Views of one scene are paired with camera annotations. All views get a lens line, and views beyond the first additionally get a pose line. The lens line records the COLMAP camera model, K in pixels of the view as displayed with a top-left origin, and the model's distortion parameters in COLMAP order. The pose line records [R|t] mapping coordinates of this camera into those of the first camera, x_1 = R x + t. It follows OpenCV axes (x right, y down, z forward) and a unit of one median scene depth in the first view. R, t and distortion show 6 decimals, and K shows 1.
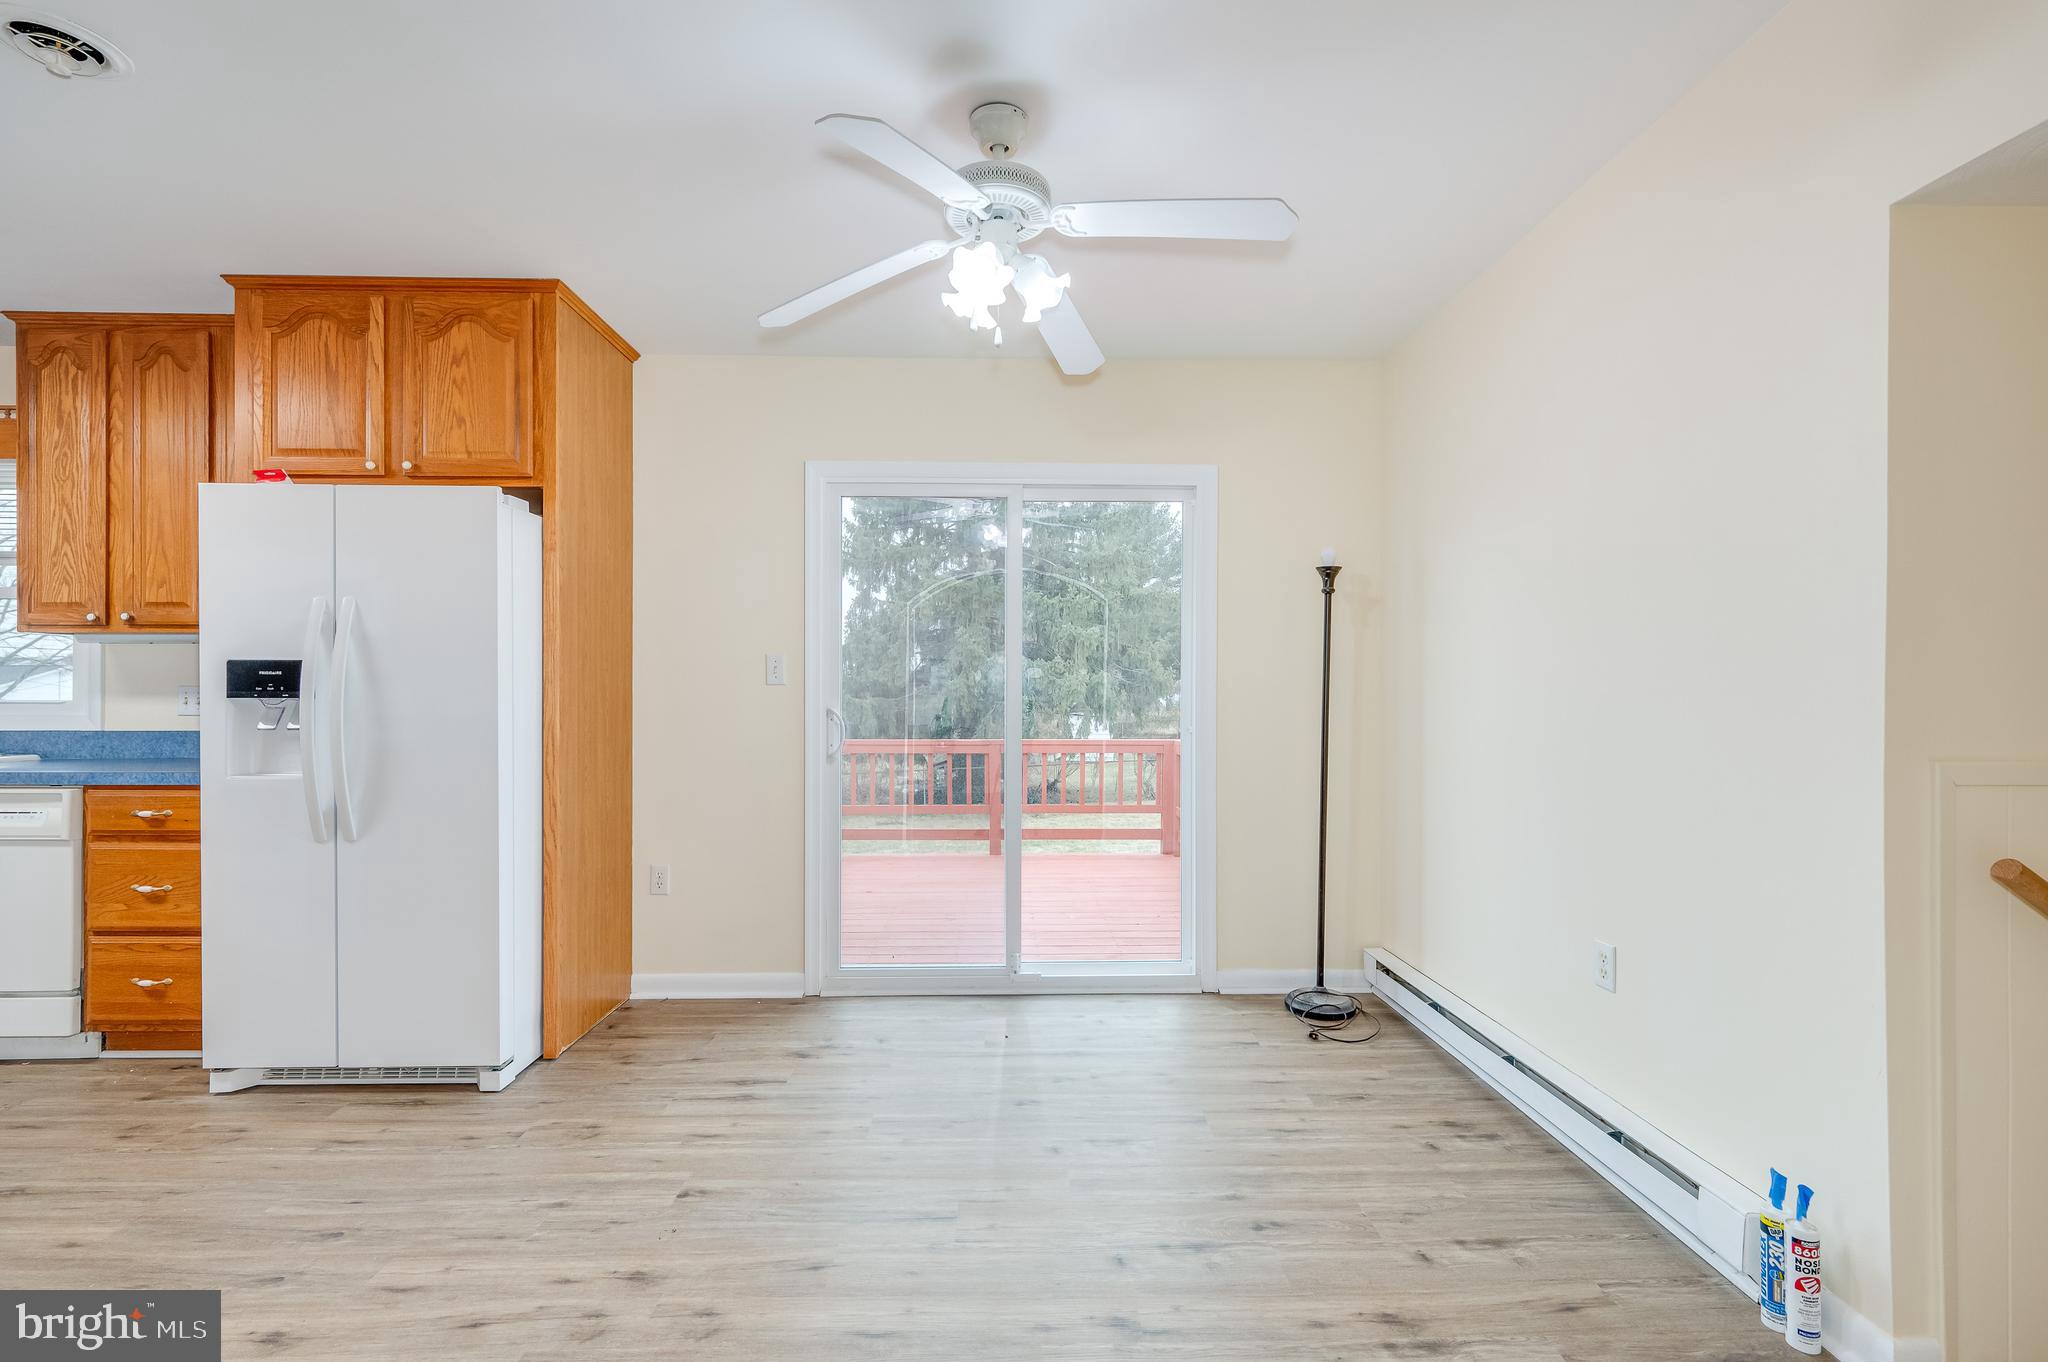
lens RADIAL K [[910.8, 0, 1022.9], [0, 910.8, 690.8], [0, 0, 1]] dist [0.000825, 0.000014]
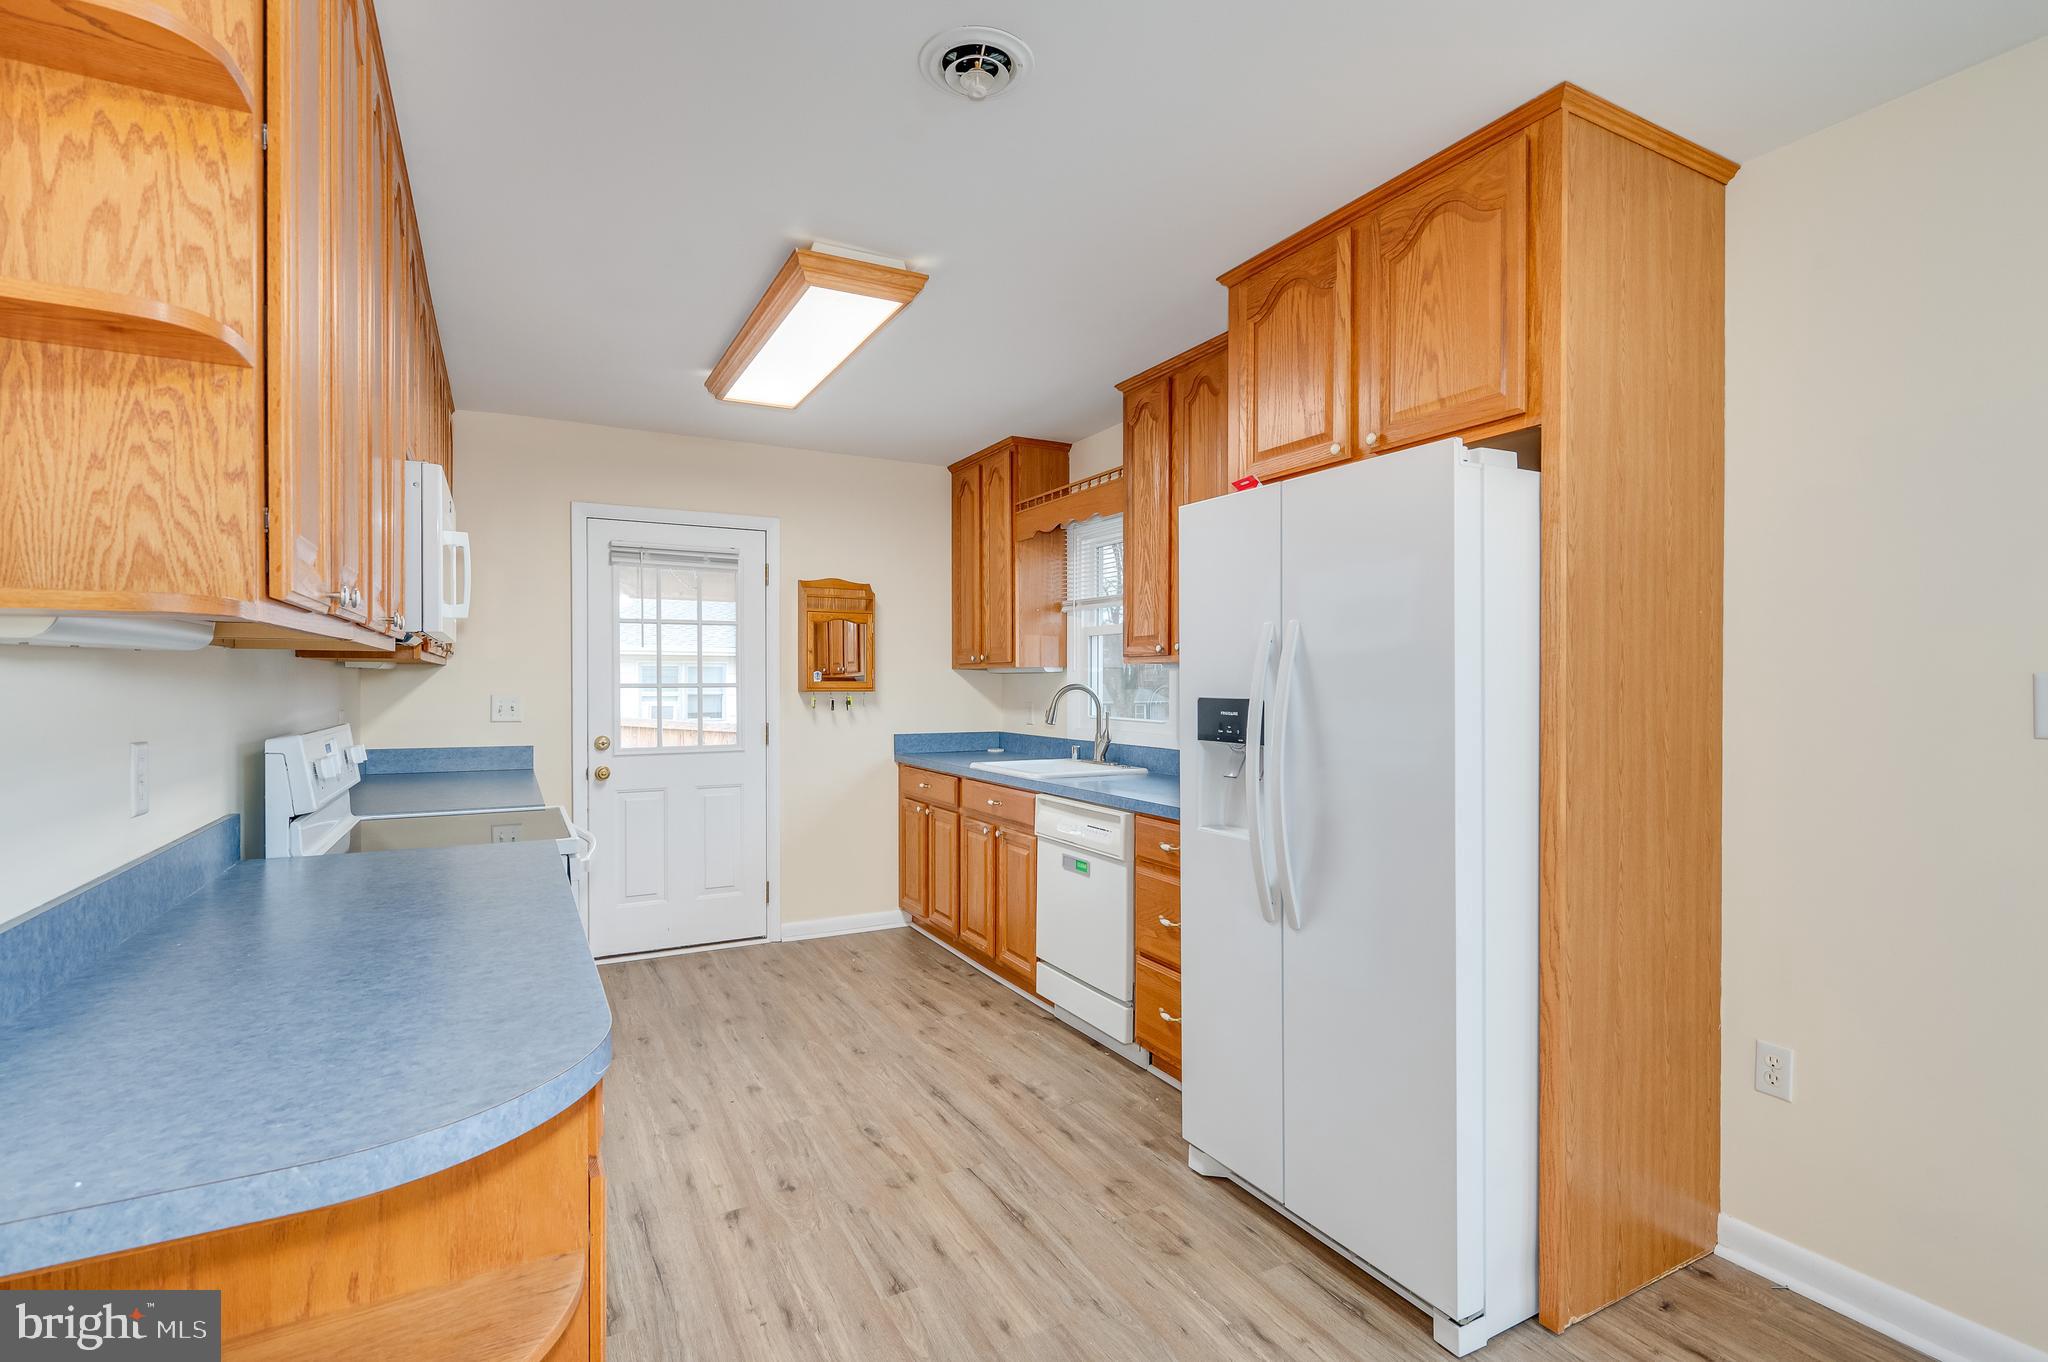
lens RADIAL K [[962.0, 0, 1028.7], [0, 962.0, 688.7], [0, 0, 1]] dist [0.000994, 0.000301]
pose [[0.457390, 0.005096, -0.889252, -0.093153], [0.001874, 0.999976, 0.006694, -0.045171], [0.889264, -0.004728, 0.457369, 0.377166]]
